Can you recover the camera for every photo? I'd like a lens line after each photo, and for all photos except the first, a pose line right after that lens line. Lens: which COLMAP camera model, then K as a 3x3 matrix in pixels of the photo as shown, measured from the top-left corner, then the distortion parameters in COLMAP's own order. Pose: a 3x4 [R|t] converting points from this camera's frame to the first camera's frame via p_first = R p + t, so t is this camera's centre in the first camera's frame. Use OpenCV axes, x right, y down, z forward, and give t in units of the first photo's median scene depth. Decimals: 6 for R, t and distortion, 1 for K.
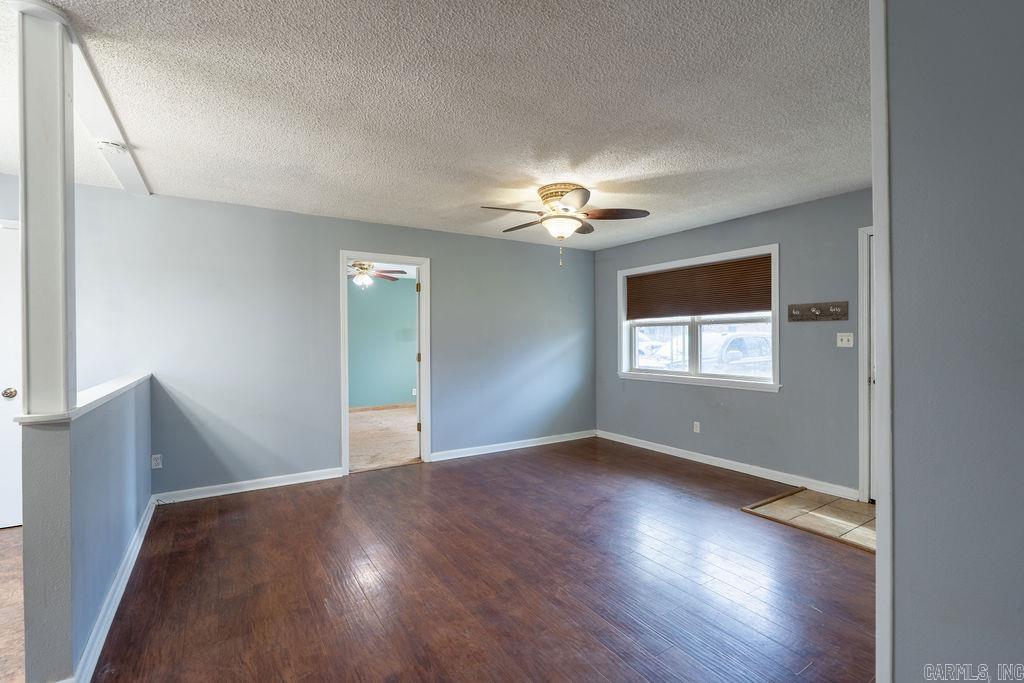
lens RADIAL K [[457.2, 0, 512.0], [0, 457.2, 341.5], [0, 0, 1]] dist [-0.002304, 0.000164]
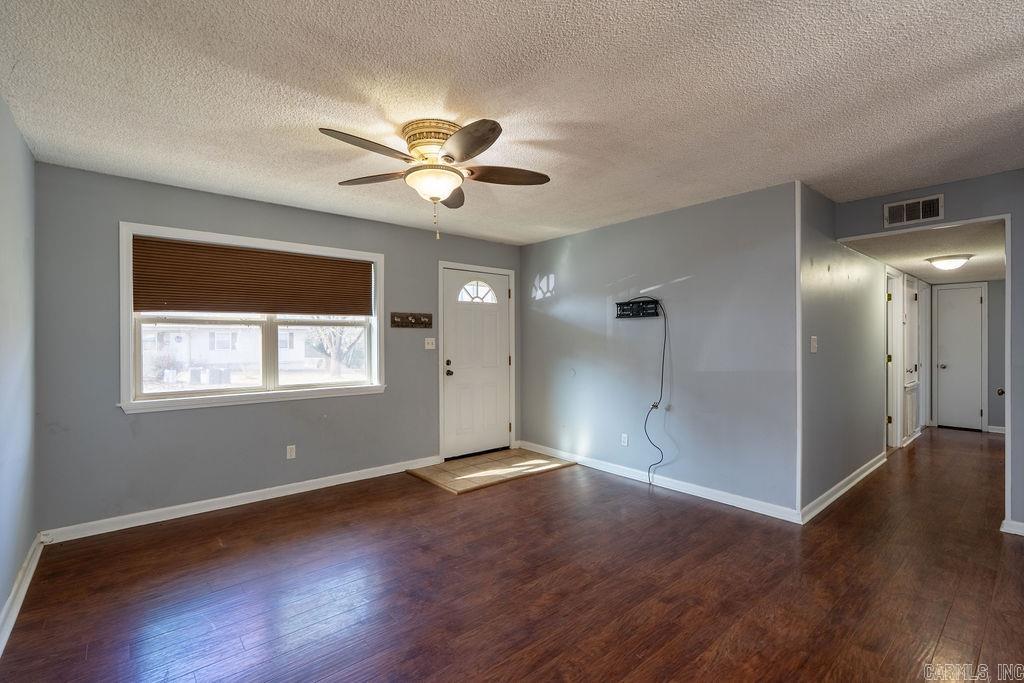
lens RADIAL K [[457.2, 0, 512.0], [0, 457.2, 341.5], [0, 0, 1]] dist [-0.002304, 0.000164]
pose [[-0.129189, 0.001199, 0.991619, -0.545610], [0.008905, 0.999960, -0.000049, -0.006178], [-0.991580, 0.008824, -0.129195, 0.870406]]
